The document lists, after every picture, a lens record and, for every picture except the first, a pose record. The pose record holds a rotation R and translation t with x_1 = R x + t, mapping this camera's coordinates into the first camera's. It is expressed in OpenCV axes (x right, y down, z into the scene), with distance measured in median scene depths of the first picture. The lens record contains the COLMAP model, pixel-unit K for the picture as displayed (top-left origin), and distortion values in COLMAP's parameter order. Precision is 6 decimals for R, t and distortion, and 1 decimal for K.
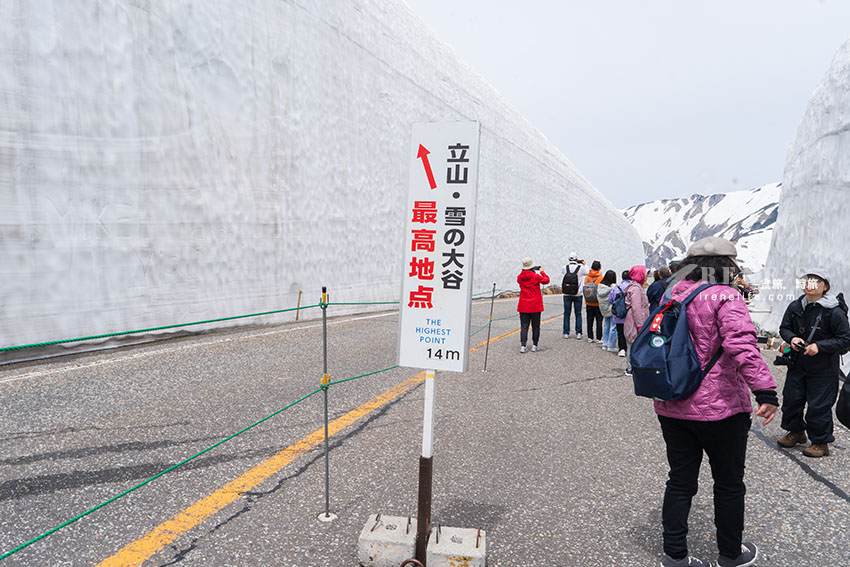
lens RADIAL K [[567.4, 0, 425.0], [0, 567.4, 283.5], [0, 0, 1]] dist [-0.008942, -0.002007]
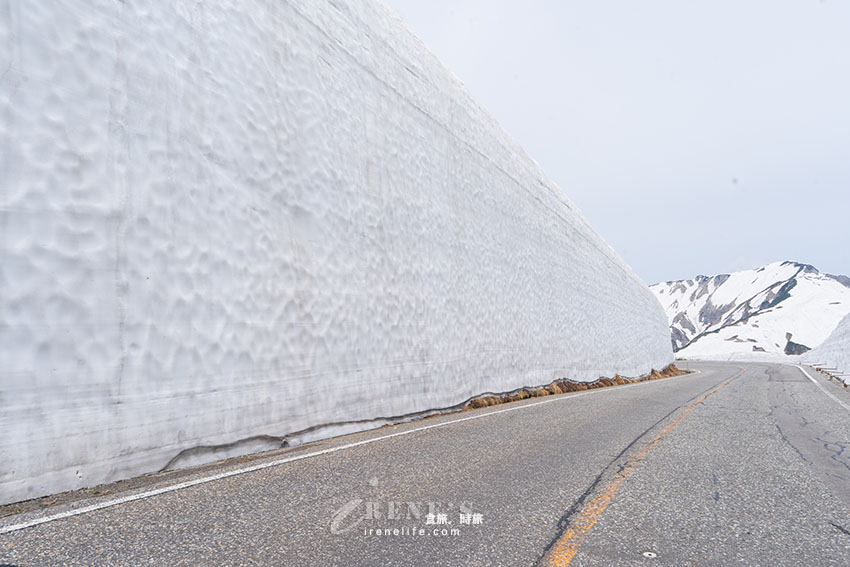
lens RADIAL K [[567.4, 0, 425.0], [0, 567.4, 283.5], [0, 0, 1]] dist [-0.008942, -0.002007]
pose [[0.999615, -0.025623, -0.010605, 0.076314], [0.023686, 0.987787, -0.153998, -0.008210], [0.014421, 0.153687, 0.988014, 0.328147]]
